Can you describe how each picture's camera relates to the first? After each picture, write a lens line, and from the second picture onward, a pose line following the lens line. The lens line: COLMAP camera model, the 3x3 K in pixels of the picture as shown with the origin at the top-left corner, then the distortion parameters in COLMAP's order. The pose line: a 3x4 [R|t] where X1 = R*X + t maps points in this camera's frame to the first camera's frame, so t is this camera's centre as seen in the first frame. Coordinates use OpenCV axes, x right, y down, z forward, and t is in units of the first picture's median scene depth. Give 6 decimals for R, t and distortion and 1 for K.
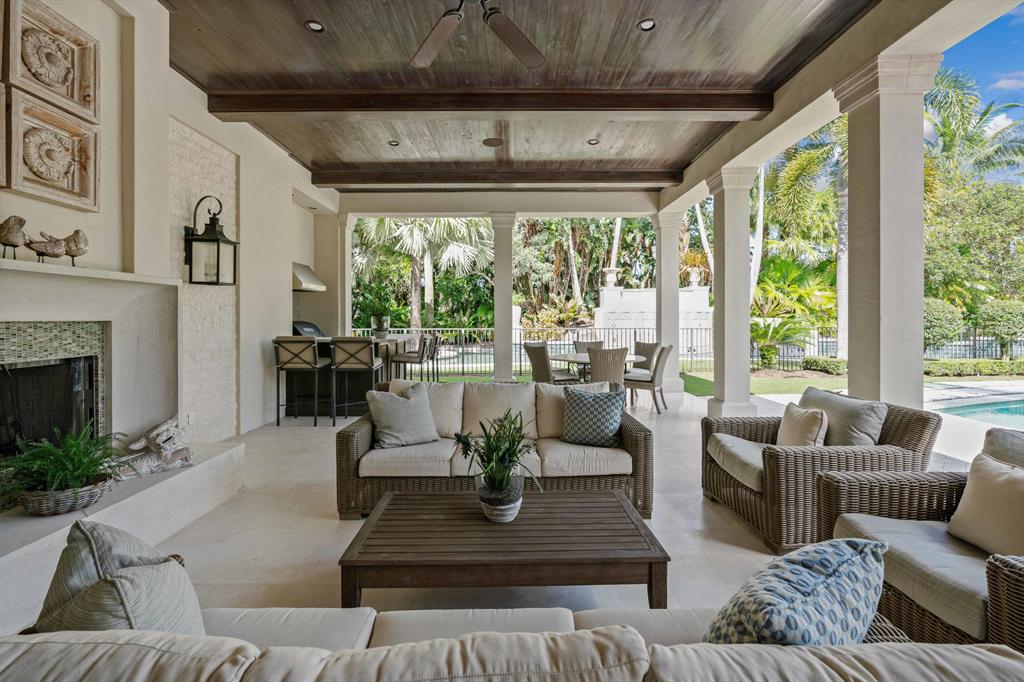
lens RADIAL K [[466.6, 0, 511.6], [0, 466.6, 324.8], [0, 0, 1]] dist [-0.008283, 0.000503]
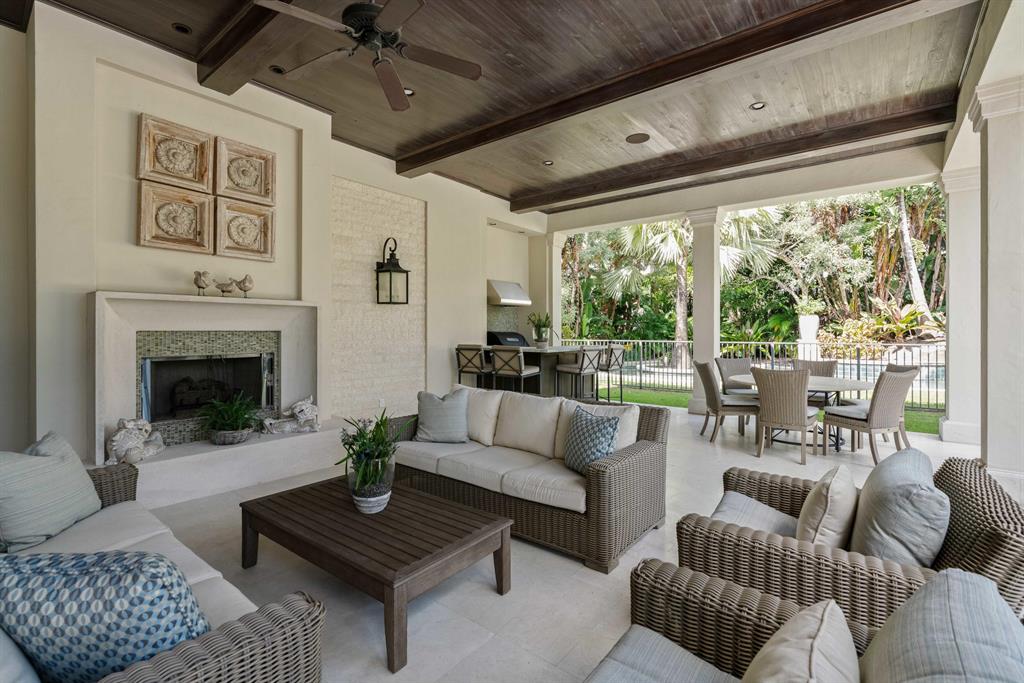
lens RADIAL K [[470.2, 0, 509.2], [0, 470.2, 333.7], [0, 0, 1]] dist [-0.010004, 0.000698]
pose [[0.777818, 0.007702, -0.628442, 0.432793], [-0.011425, 0.999933, -0.001885, -0.002662], [0.628386, 0.008646, 0.777854, 0.156006]]
